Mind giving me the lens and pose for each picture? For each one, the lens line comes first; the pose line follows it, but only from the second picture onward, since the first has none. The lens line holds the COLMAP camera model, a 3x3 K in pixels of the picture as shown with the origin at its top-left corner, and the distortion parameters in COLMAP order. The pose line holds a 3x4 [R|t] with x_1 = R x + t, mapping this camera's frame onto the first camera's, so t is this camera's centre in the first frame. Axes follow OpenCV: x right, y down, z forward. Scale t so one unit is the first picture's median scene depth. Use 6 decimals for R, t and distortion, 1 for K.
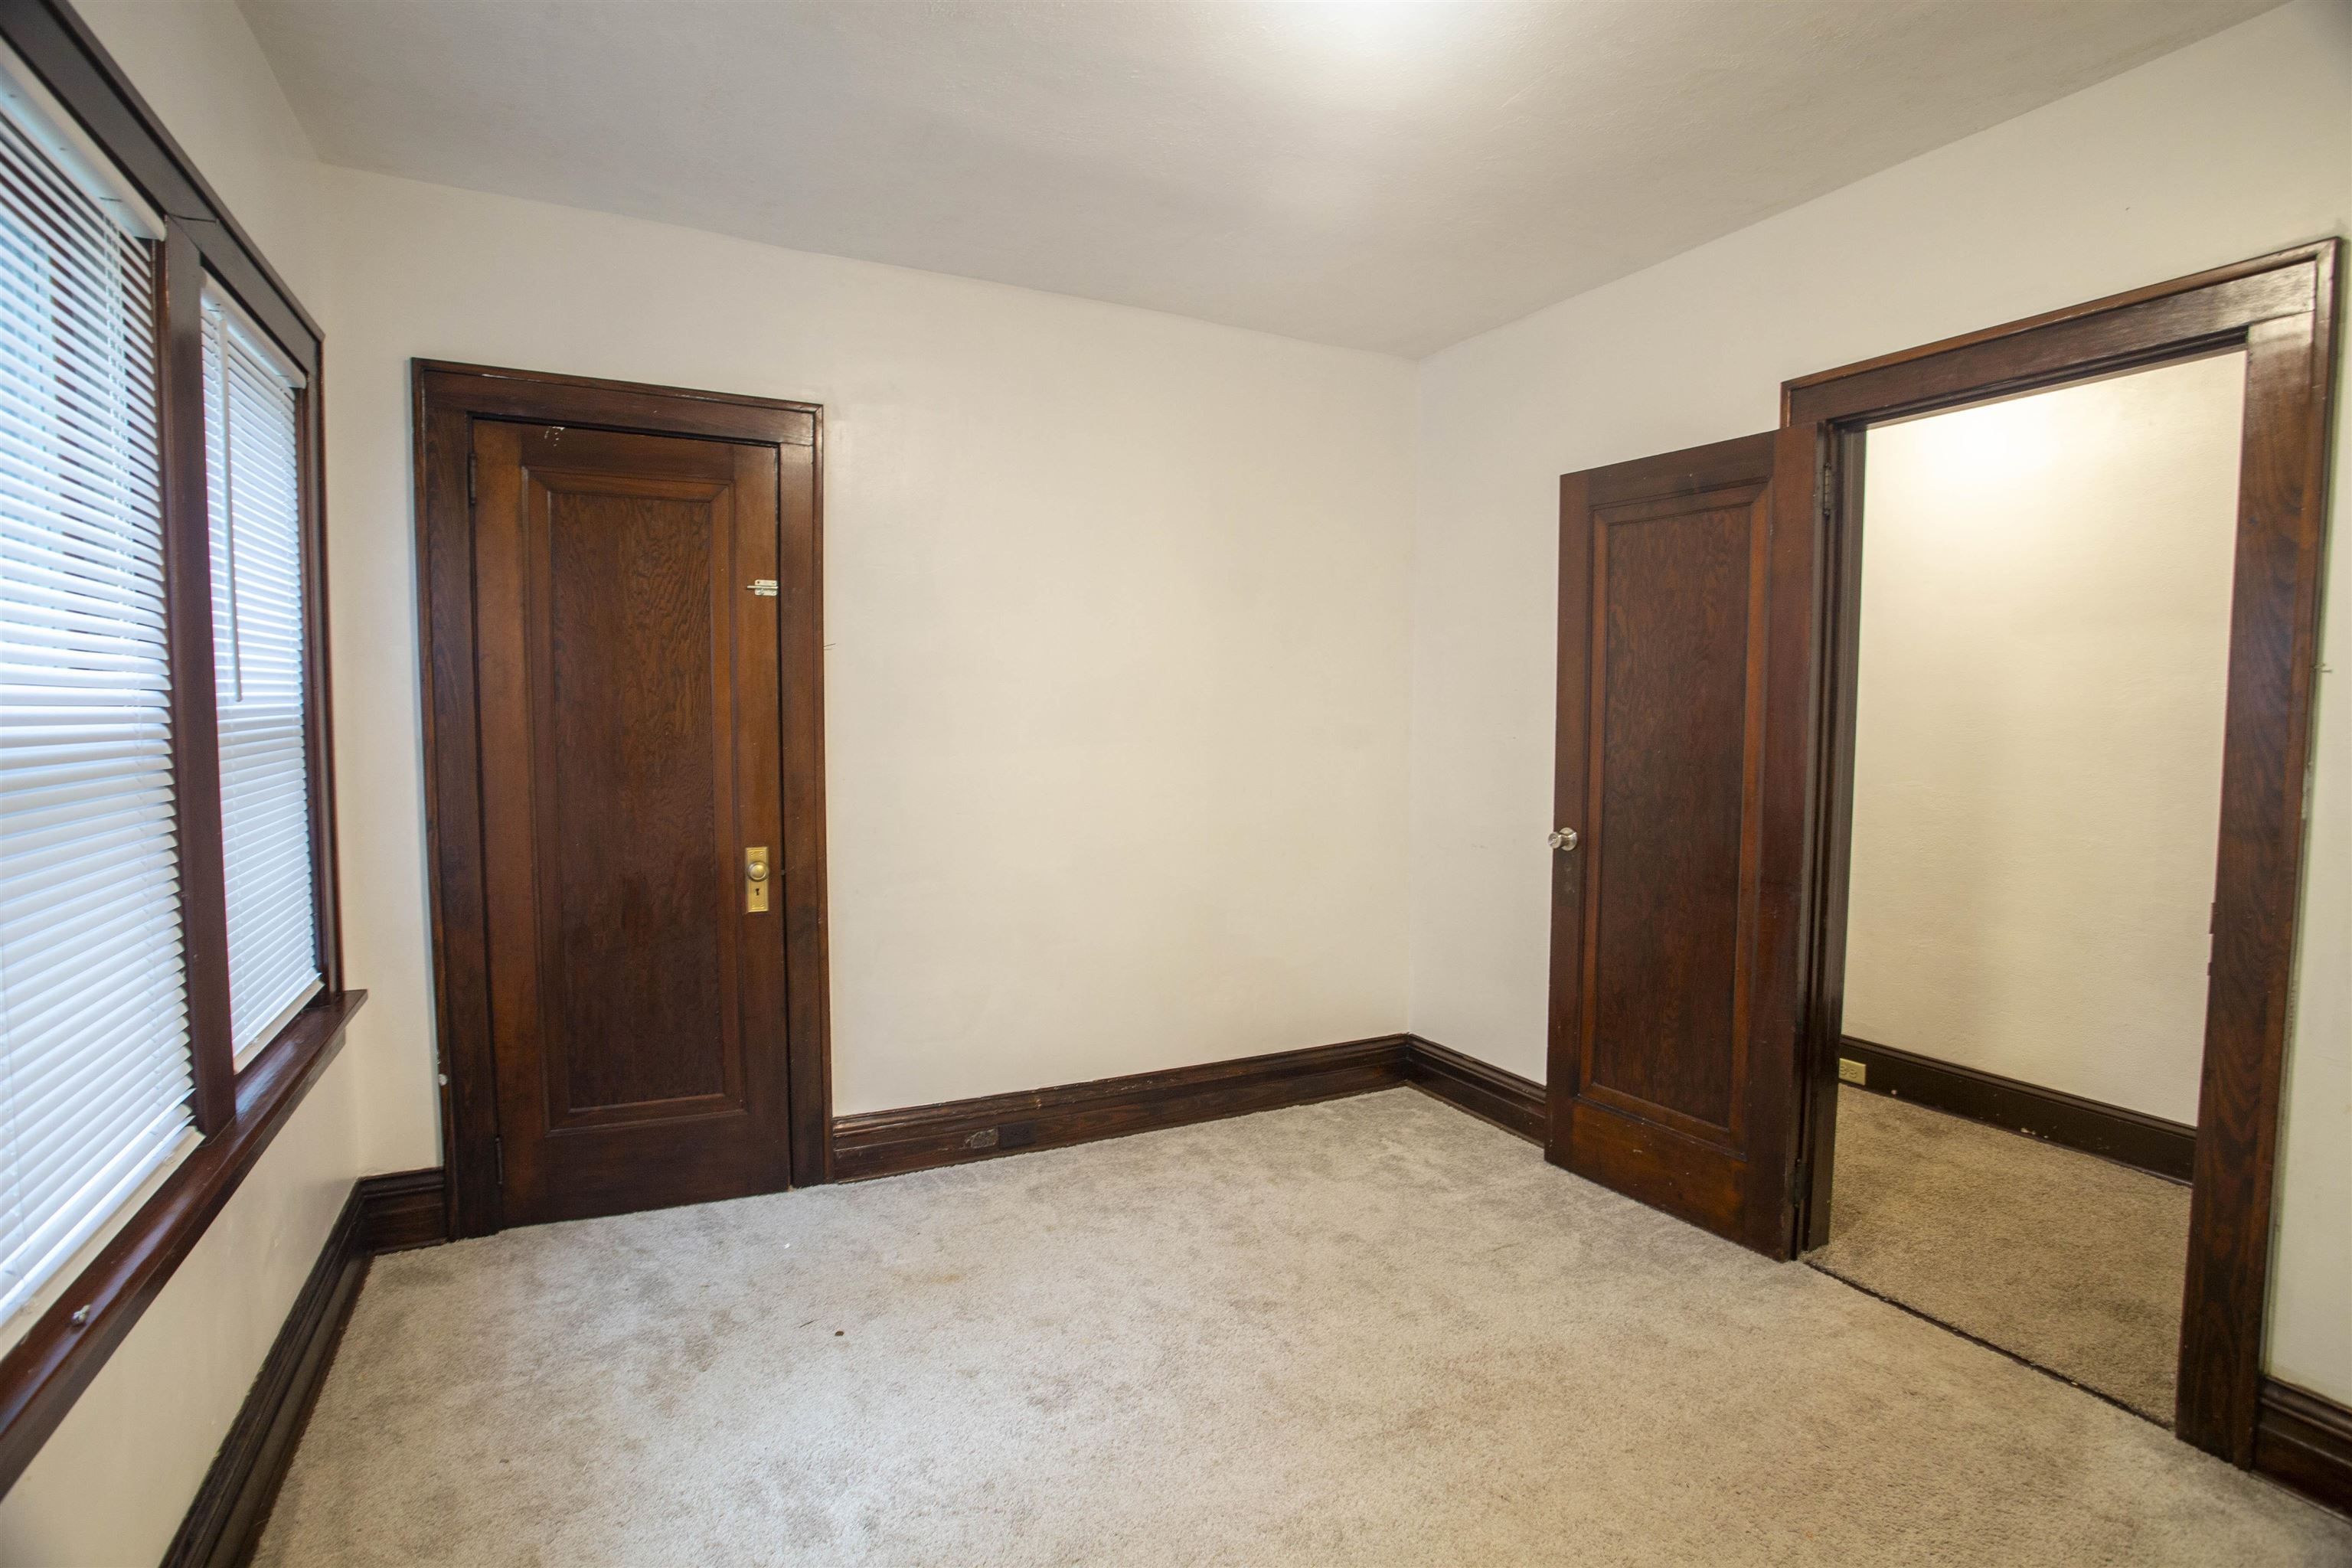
lens RADIAL K [[1100.1, 0, 1173.7], [0, 1100.1, 757.2], [0, 0, 1]] dist [-0.086792, 0.024987]
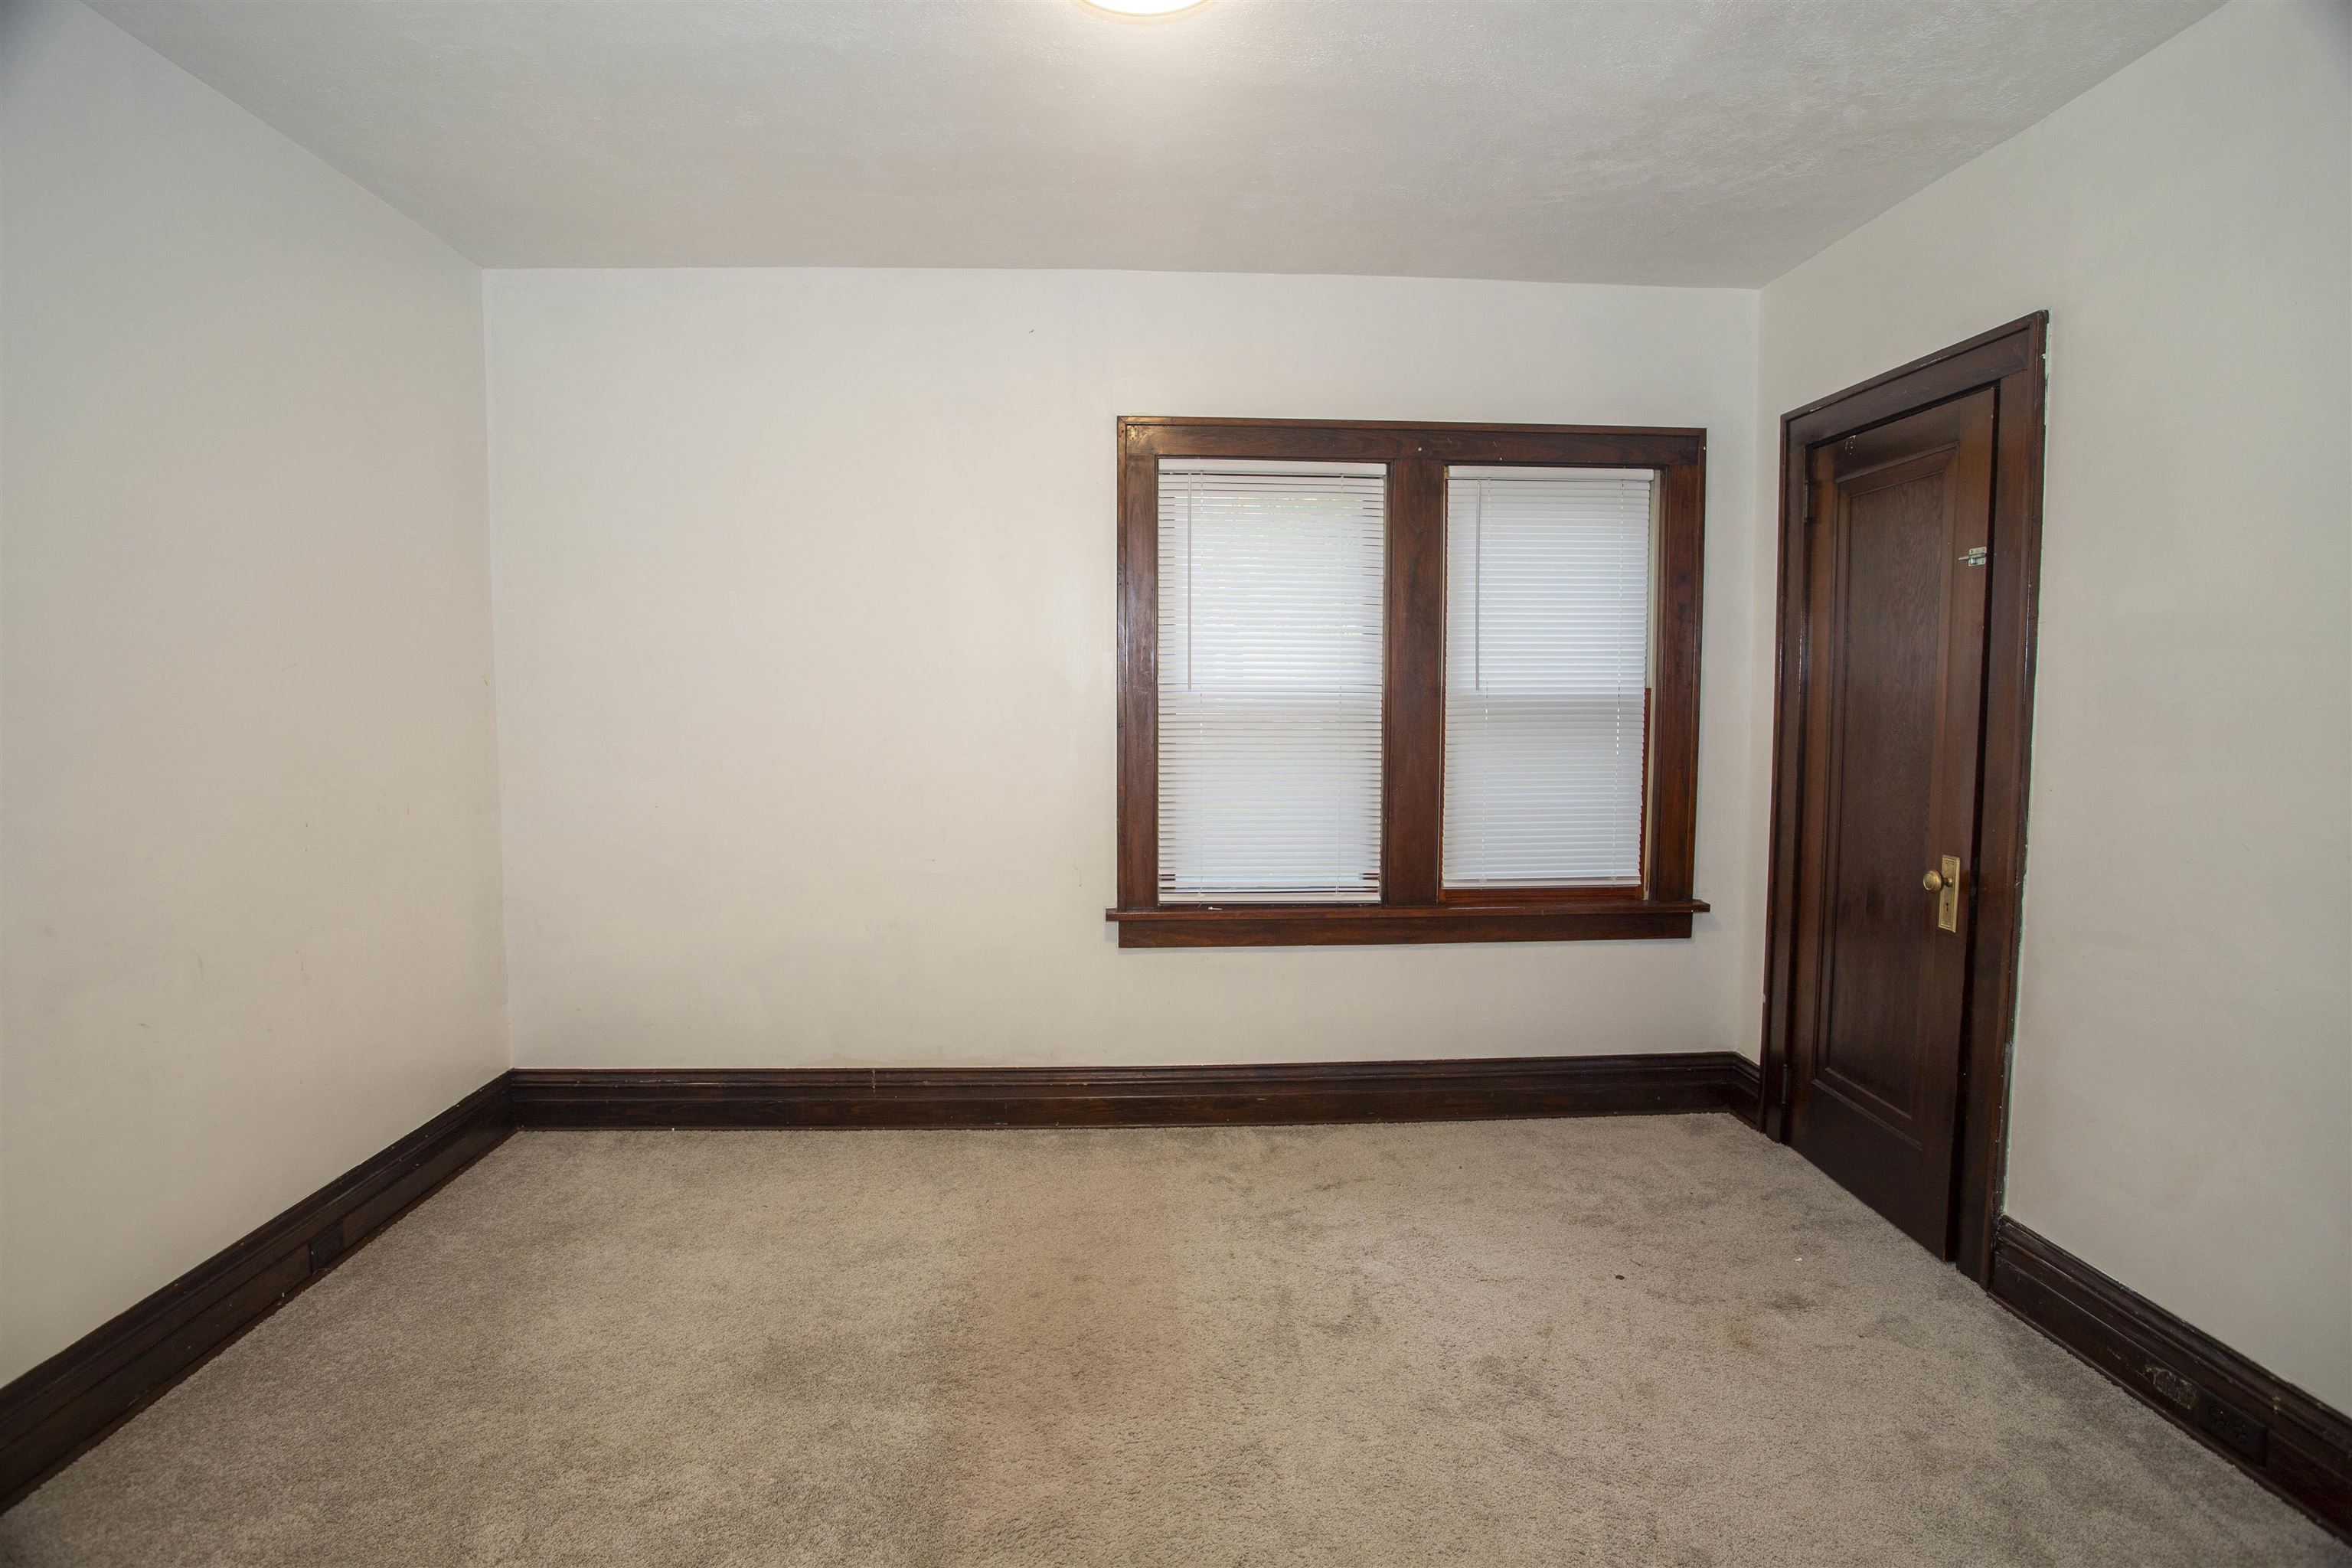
lens RADIAL K [[1100.1, 0, 1173.7], [0, 1100.1, 757.2], [0, 0, 1]] dist [-0.086792, 0.024987]
pose [[-0.397124, 0.048498, -0.916483, 0.656994], [-0.044472, 0.996413, 0.071998, -0.030987], [0.916687, 0.069350, -0.393542, 0.775836]]
